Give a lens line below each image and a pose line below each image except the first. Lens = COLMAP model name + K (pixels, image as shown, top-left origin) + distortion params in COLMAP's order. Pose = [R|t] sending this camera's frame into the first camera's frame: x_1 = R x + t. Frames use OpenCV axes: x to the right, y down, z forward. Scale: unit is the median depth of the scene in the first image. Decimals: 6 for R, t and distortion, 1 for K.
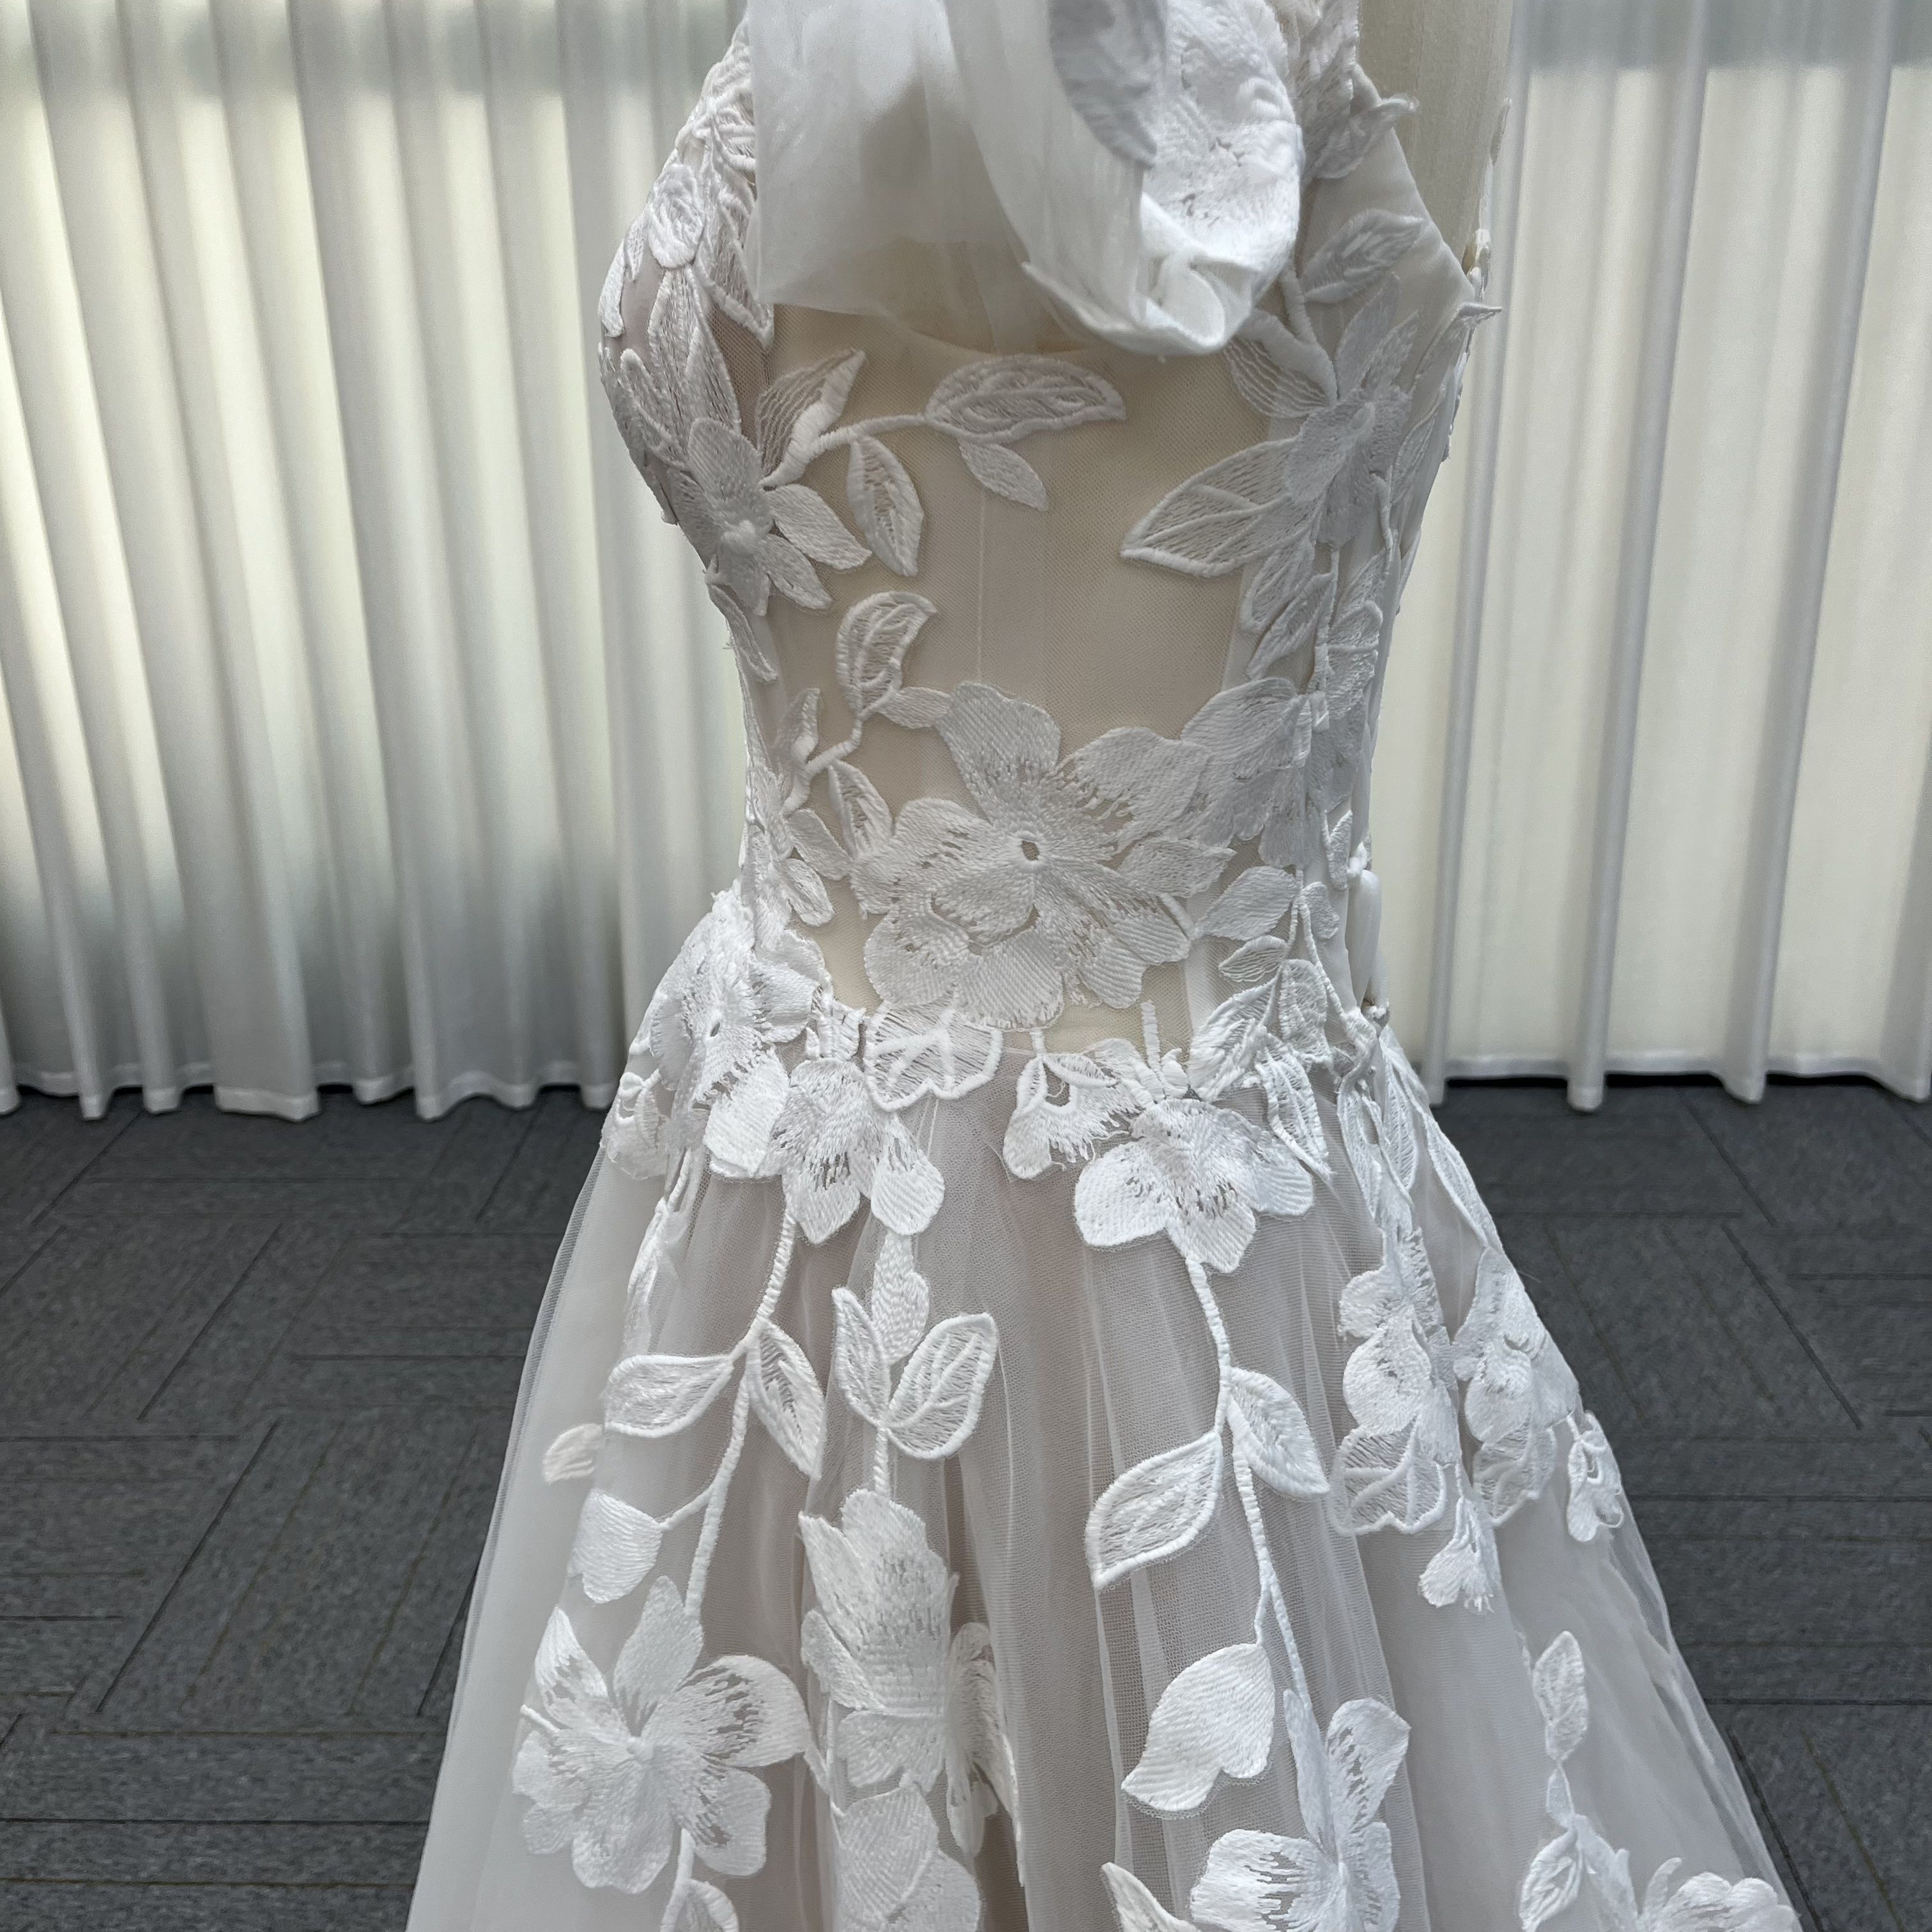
lens RADIAL K [[1968.0, 0, 969.6], [0, 1968.0, 947.9], [0, 0, 1]] dist [0.027347, 0.000000]
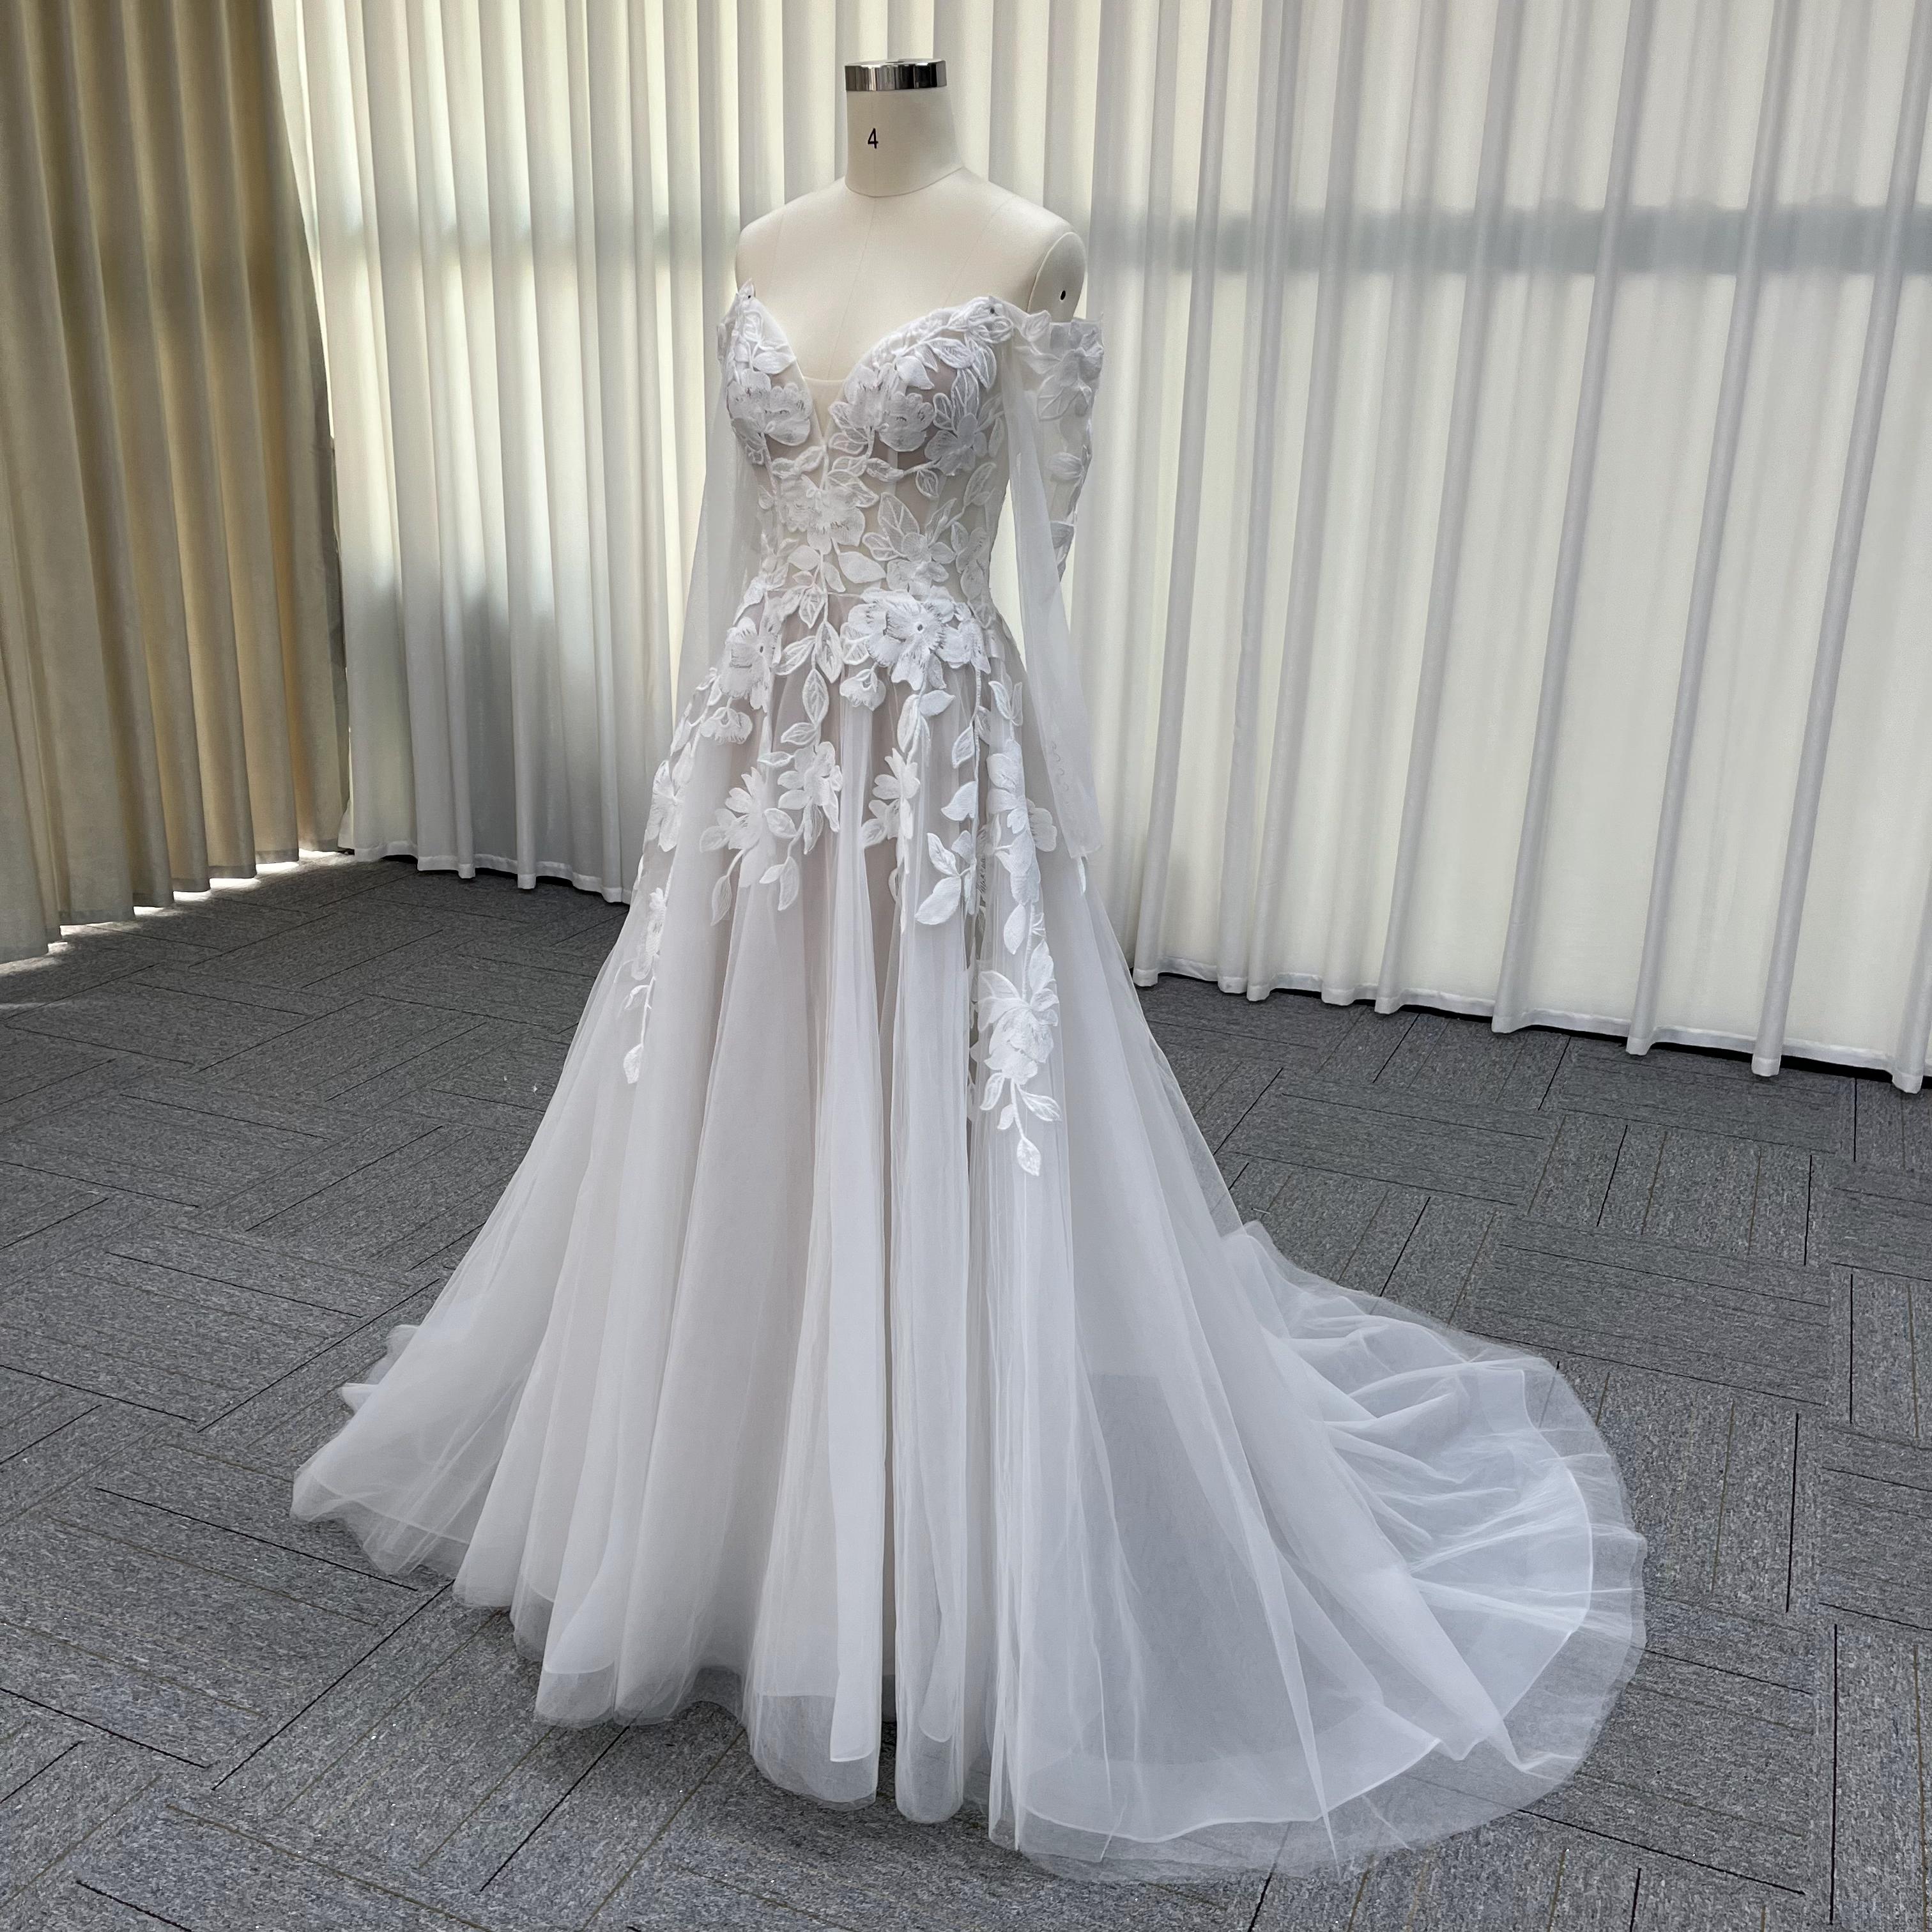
lens RADIAL K [[1968.0, 0, 974.1], [0, 1968.0, 961.6], [0, 0, 1]] dist [0.027347, 0.000000]
pose [[0.927723, 0.148370, -0.342514, 0.335027], [-0.167122, 0.985601, -0.025719, 0.156524], [0.333766, 0.081102, 0.939161, -0.445701]]
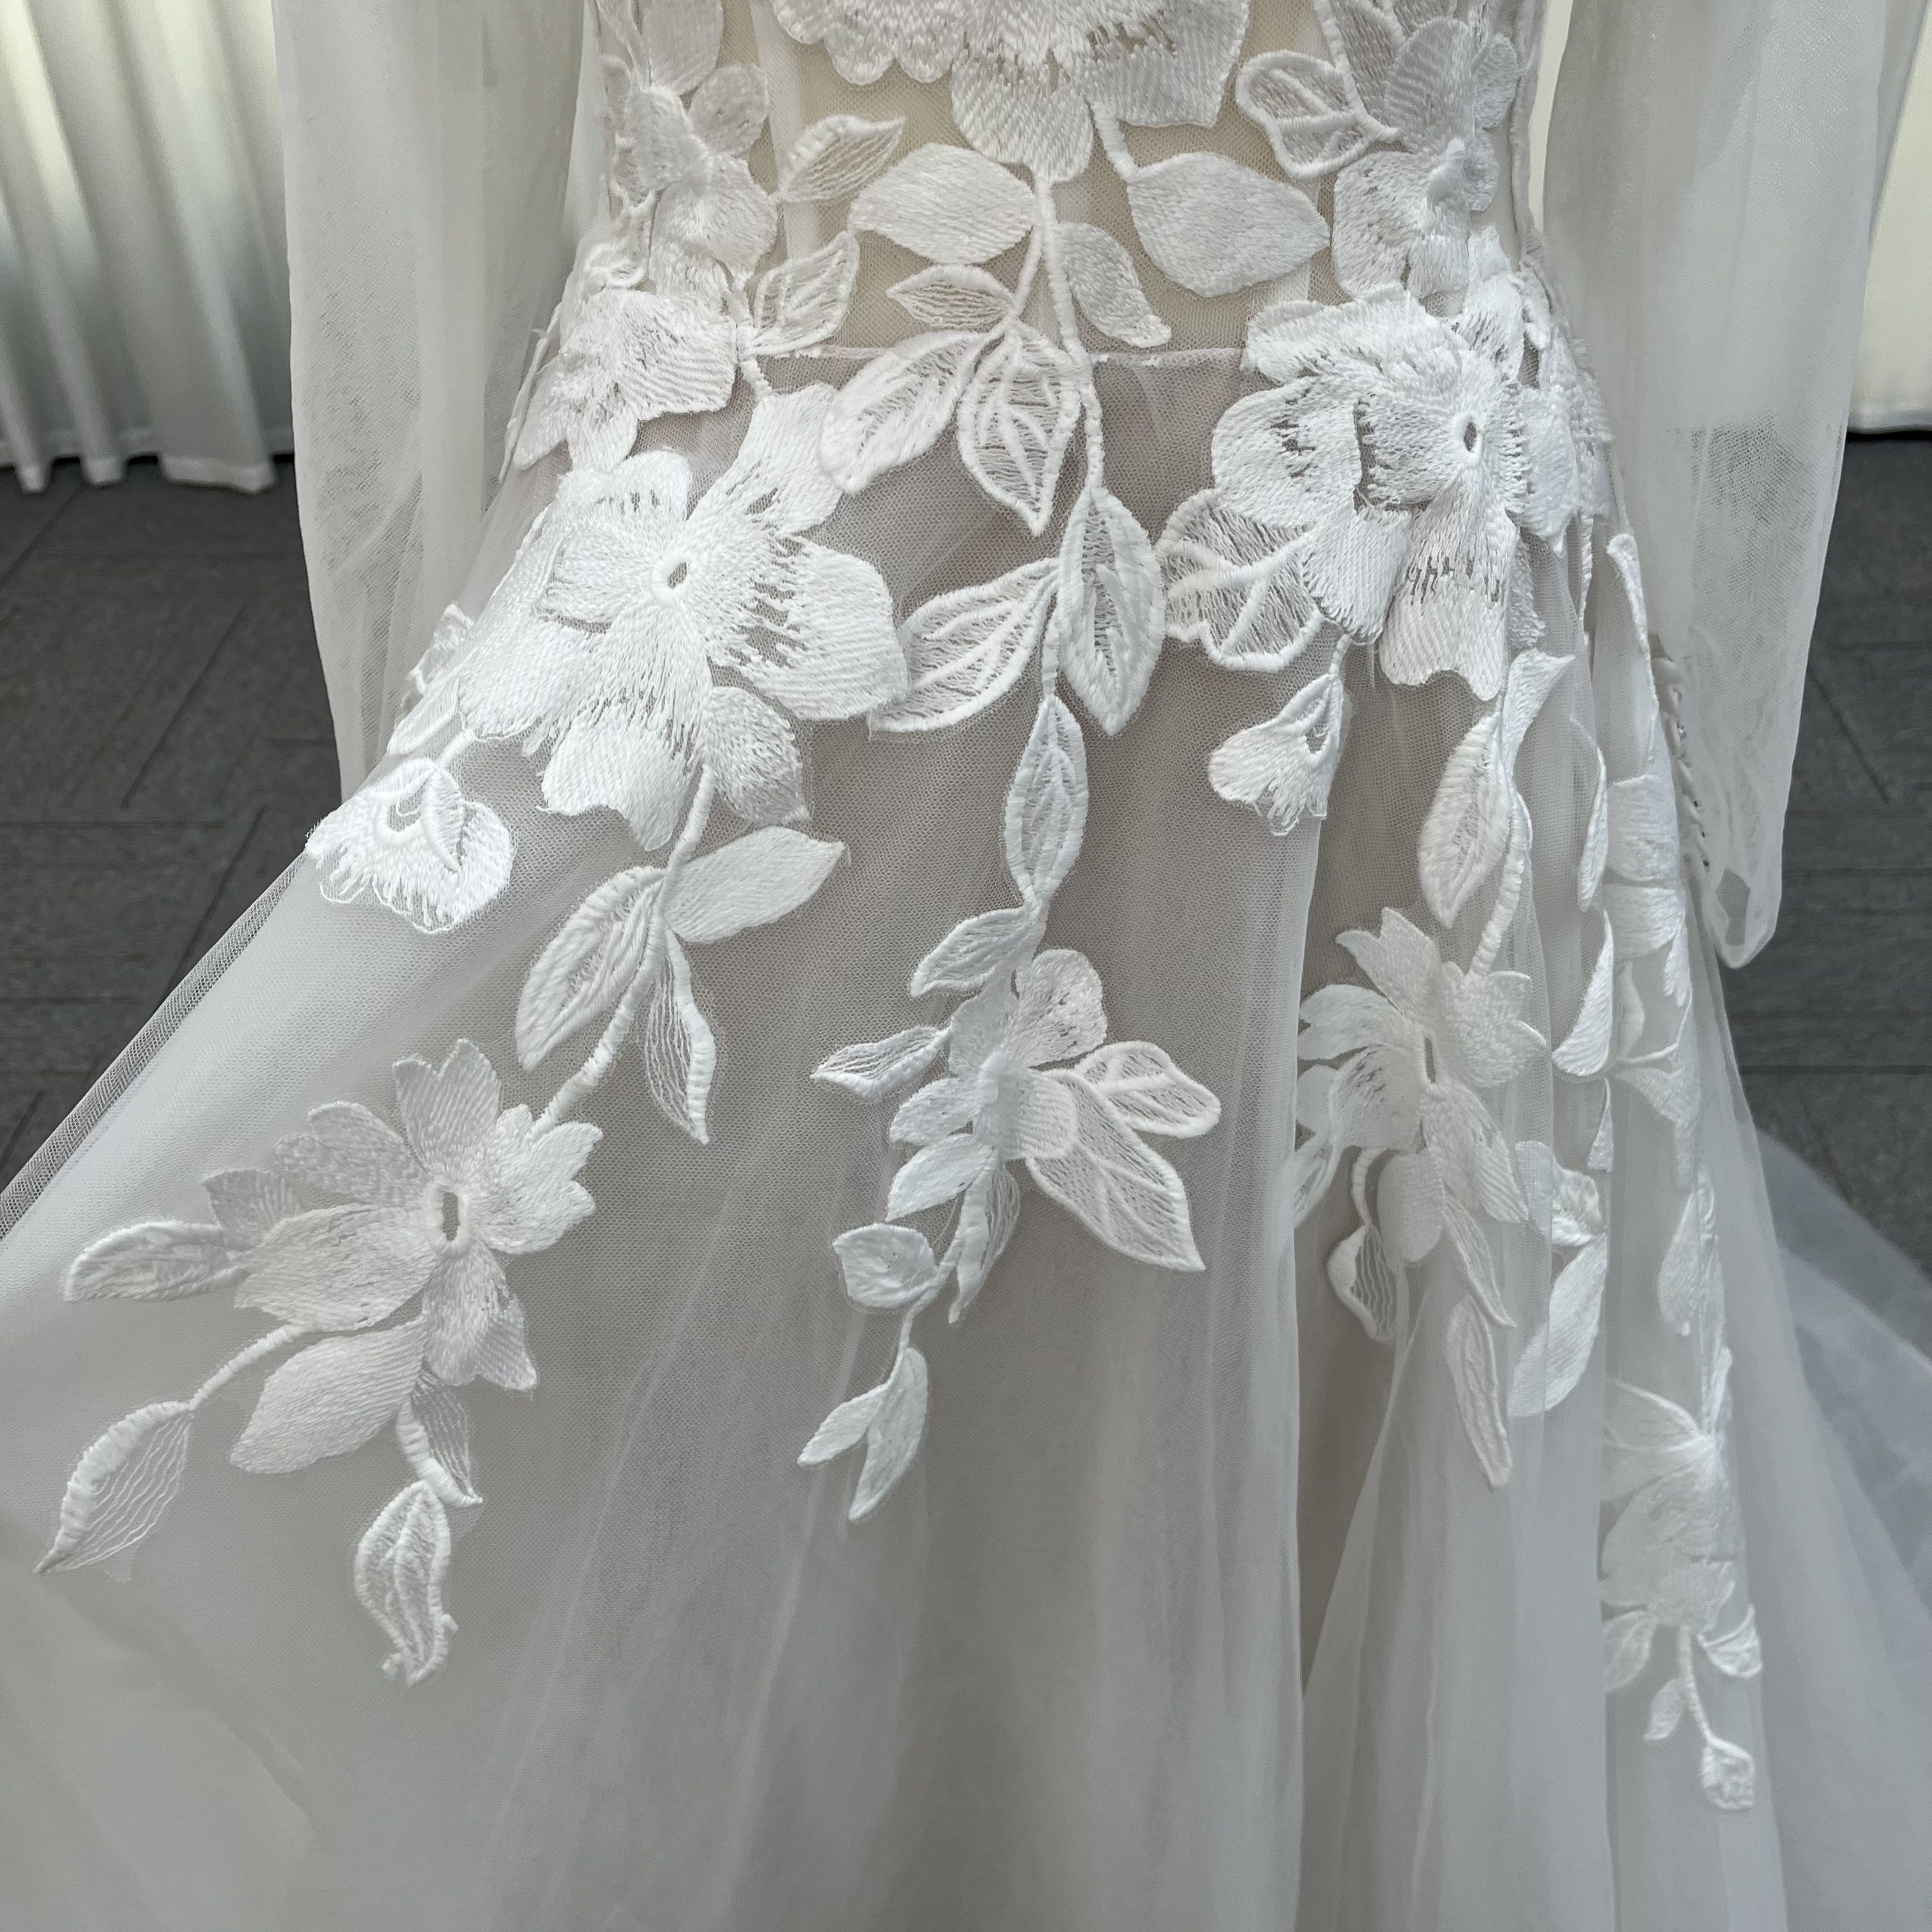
lens RADIAL K [[1968.0, 0, 957.8], [0, 1968.0, 939.8], [0, 0, 1]] dist [0.027347, 0.000000]
pose [[0.999950, -0.009743, -0.002341, -0.004686], [0.009990, 0.951216, 0.308363, 0.003817], [-0.000778, -0.308370, 0.951266, 0.048593]]
